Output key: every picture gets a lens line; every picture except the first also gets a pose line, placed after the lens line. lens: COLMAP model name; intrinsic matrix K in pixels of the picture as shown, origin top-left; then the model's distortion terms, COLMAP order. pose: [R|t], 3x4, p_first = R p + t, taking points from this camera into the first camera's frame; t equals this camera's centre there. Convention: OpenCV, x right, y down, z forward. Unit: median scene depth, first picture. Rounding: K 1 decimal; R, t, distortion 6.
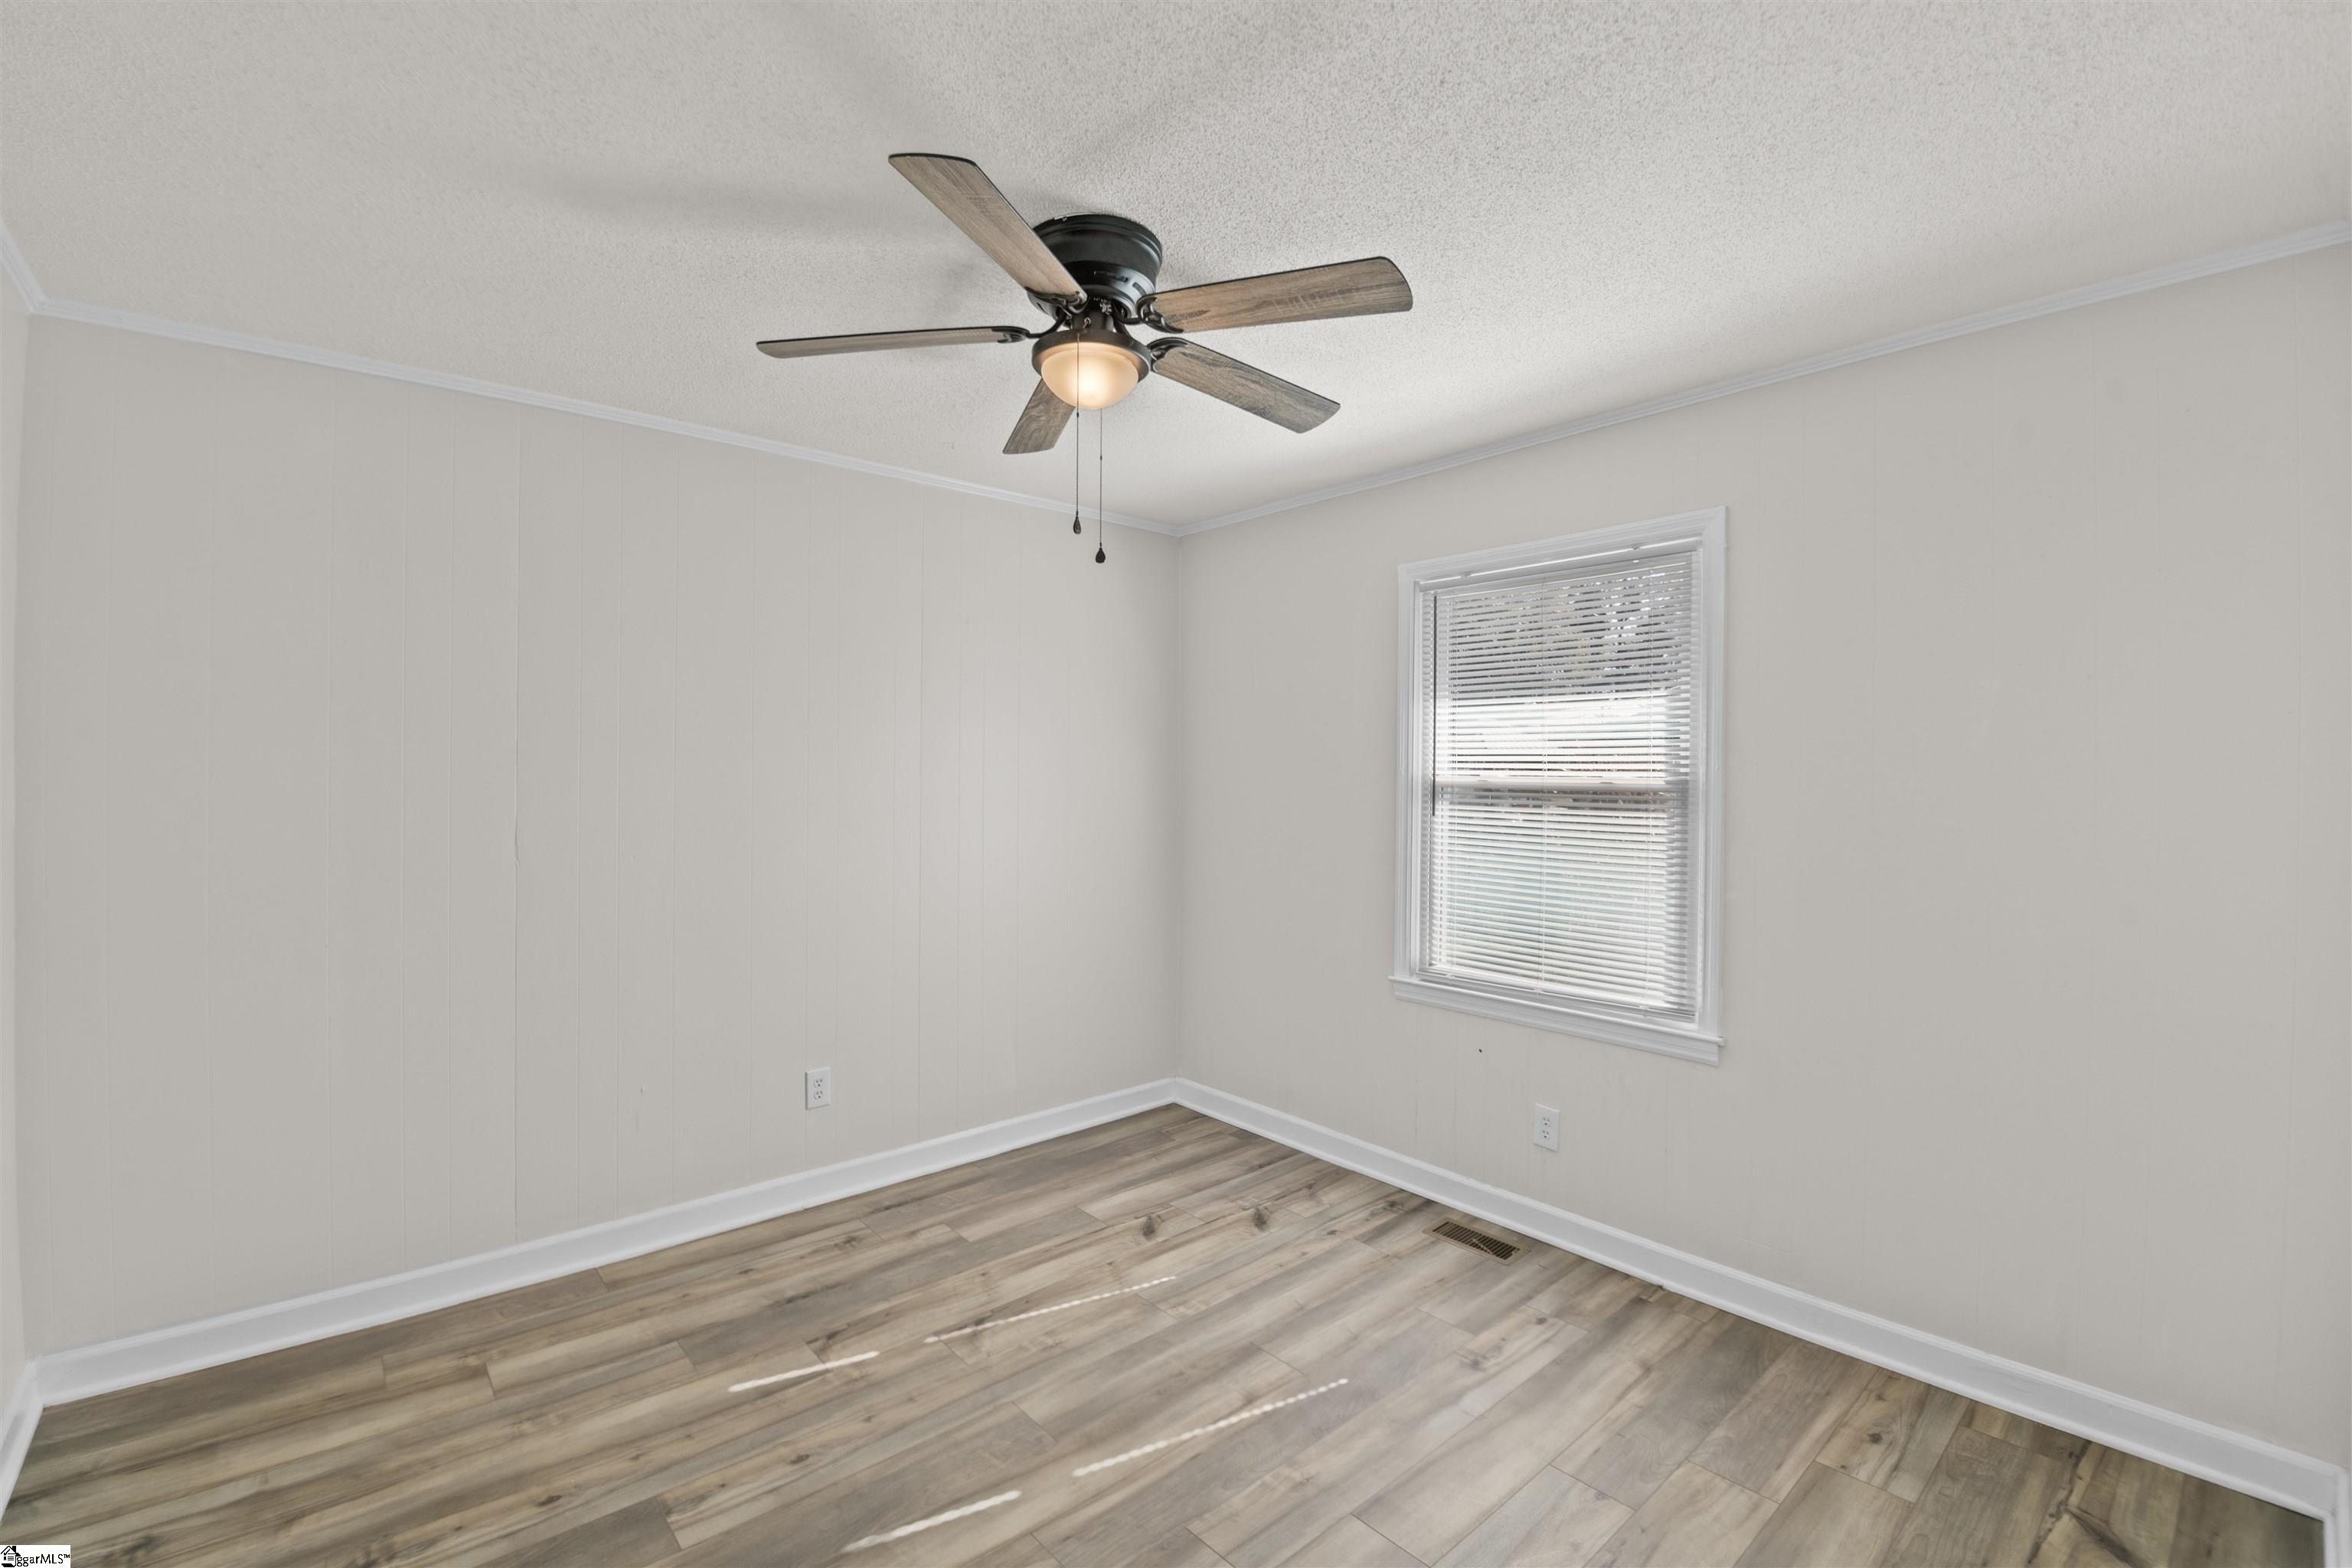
lens RADIAL K [[1017.7, 0, 1176.0], [0, 1017.7, 784.0], [0, 0, 1]] dist [0.000025, 0.000003]
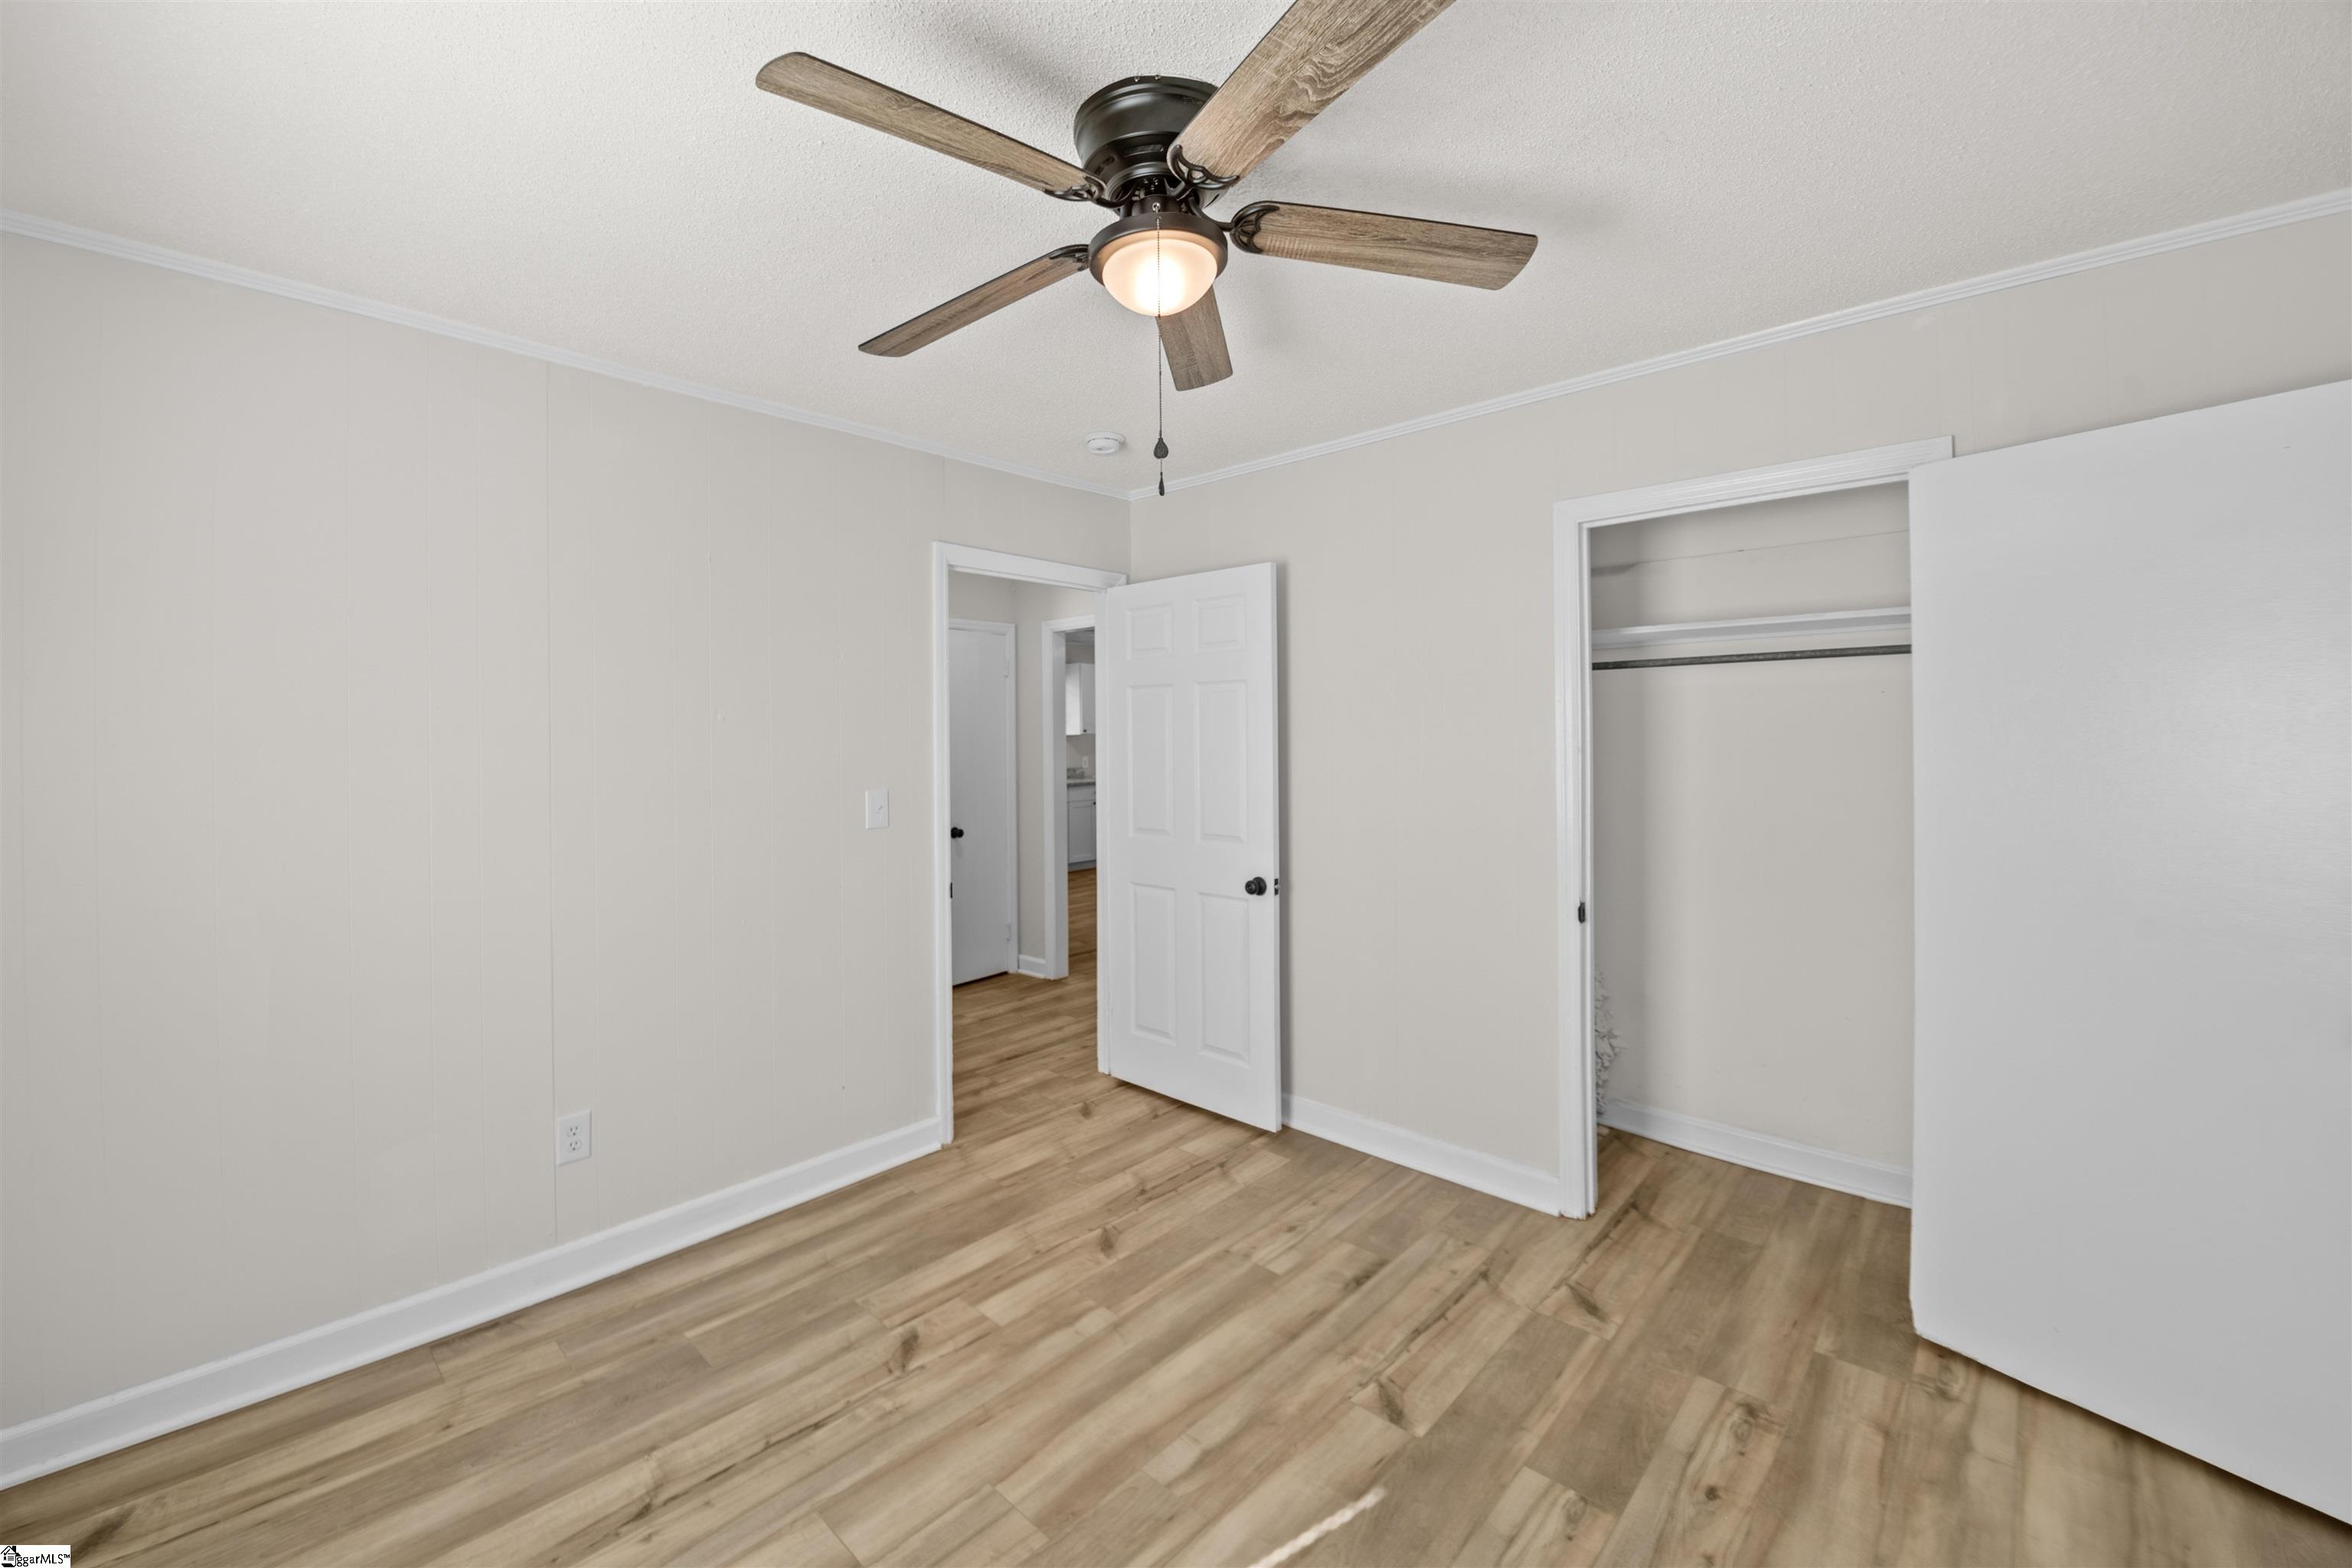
lens RADIAL K [[910.9, 0, 1176.0], [0, 910.9, 784.0], [0, 0, 1]] dist [-0.000510, -0.012441]
pose [[-0.994597, 0.011276, -0.103199, -0.028031], [0.006701, 0.998984, 0.044565, -0.011241], [0.103597, 0.043633, -0.993662, 1.793331]]
